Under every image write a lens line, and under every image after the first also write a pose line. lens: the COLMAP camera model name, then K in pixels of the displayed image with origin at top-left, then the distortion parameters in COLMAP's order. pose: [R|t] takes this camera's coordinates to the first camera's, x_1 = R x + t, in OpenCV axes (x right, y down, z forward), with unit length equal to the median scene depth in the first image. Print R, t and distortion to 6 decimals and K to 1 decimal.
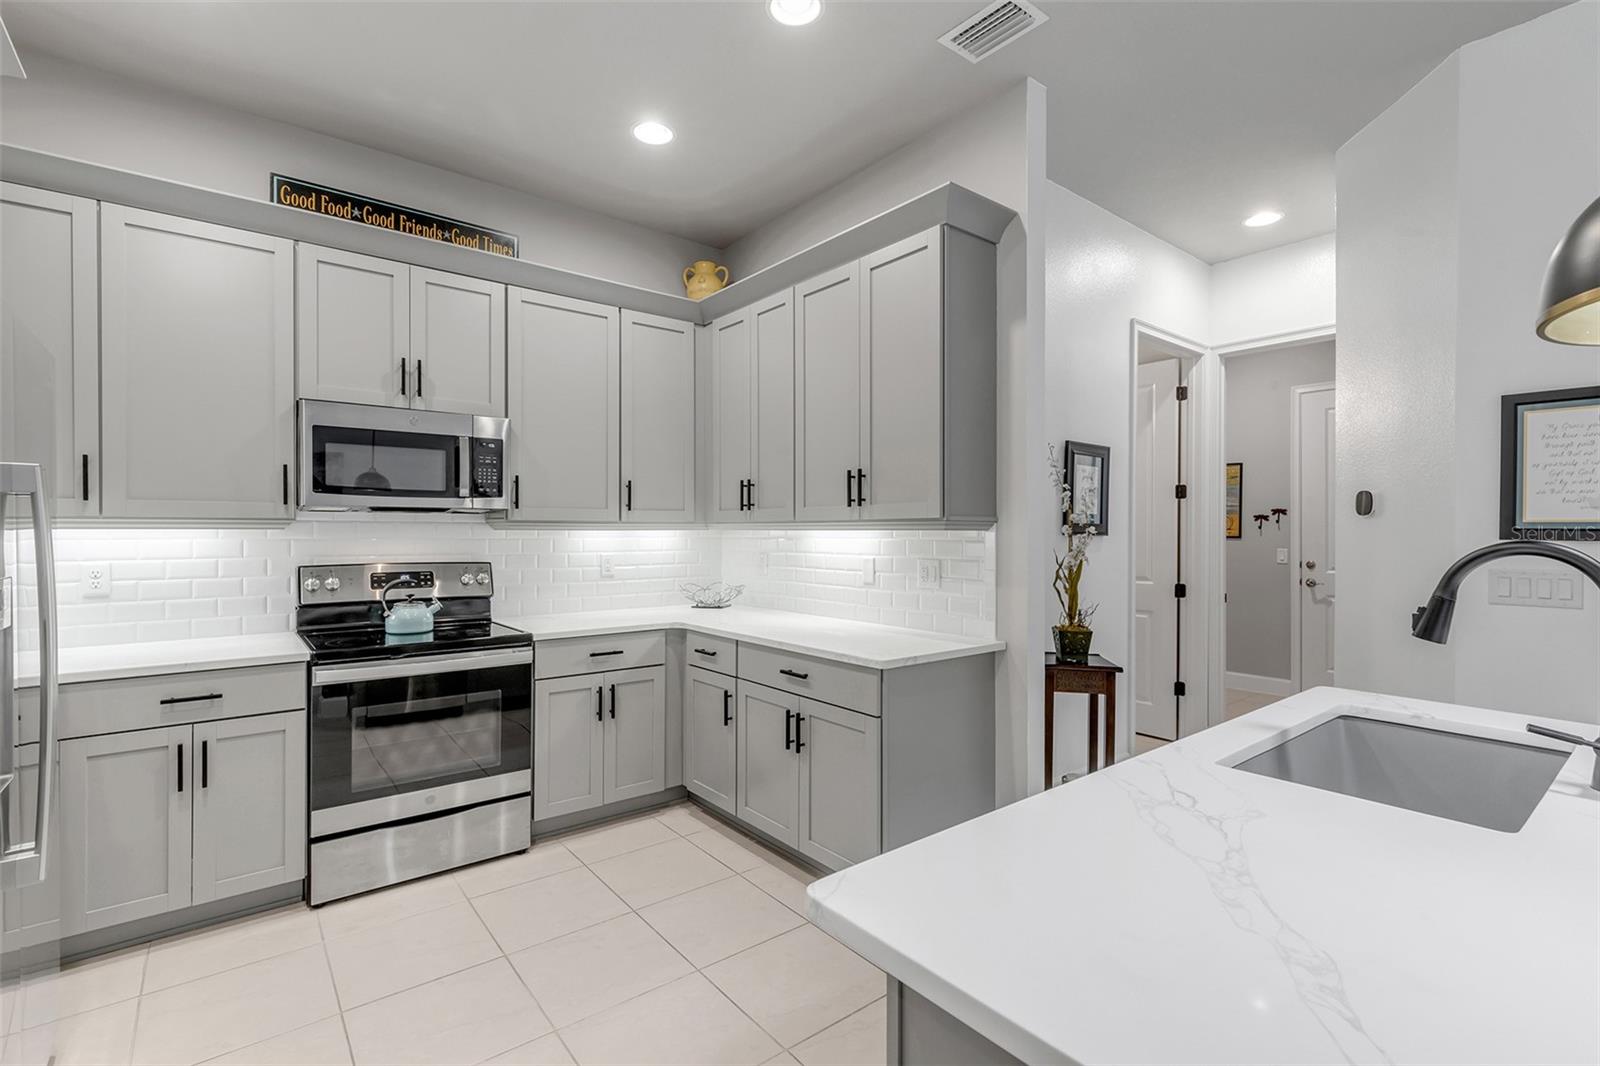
lens RADIAL K [[735.2, 0, 783.7], [0, 735.2, 536.1], [0, 0, 1]] dist [-0.000277, -0.000132]
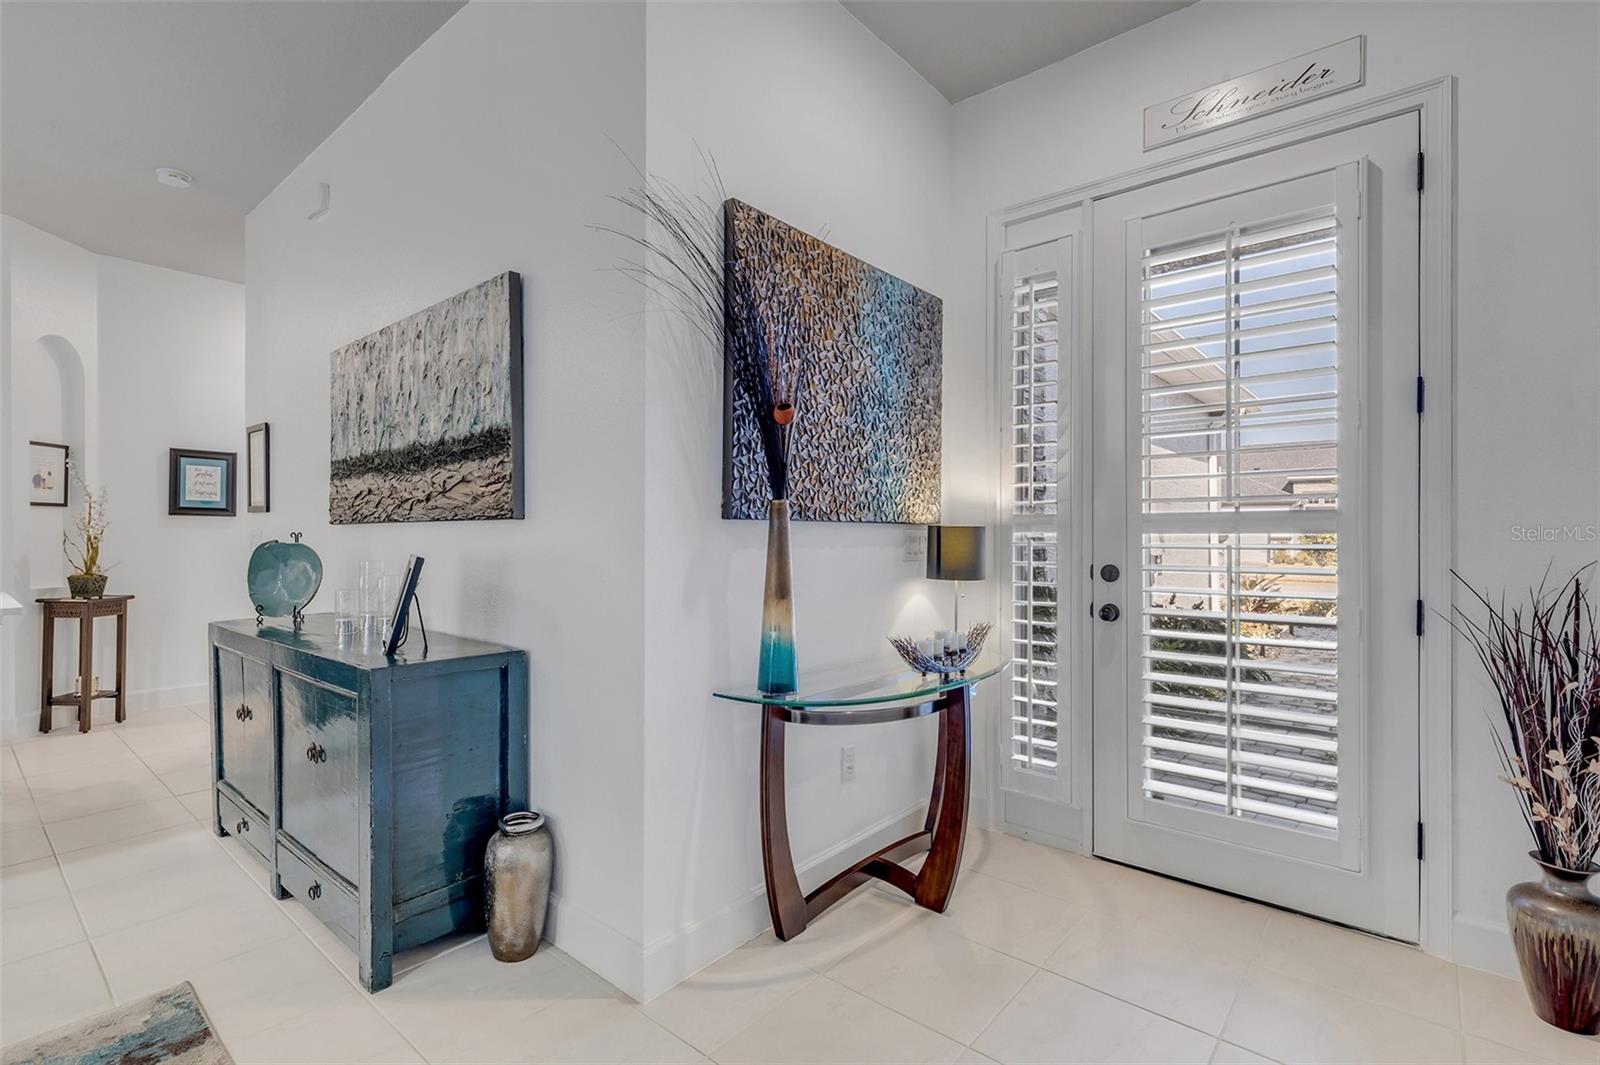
lens RADIAL K [[735.2, 0, 783.7], [0, 735.2, 535.6], [0, 0, 1]] dist [-0.000277, -0.000132]
pose [[0.978543, -0.006848, 0.205929, 1.439352], [0.011345, 0.999722, -0.020663, 0.095253], [-0.205731, 0.022556, 0.978349, -0.714549]]
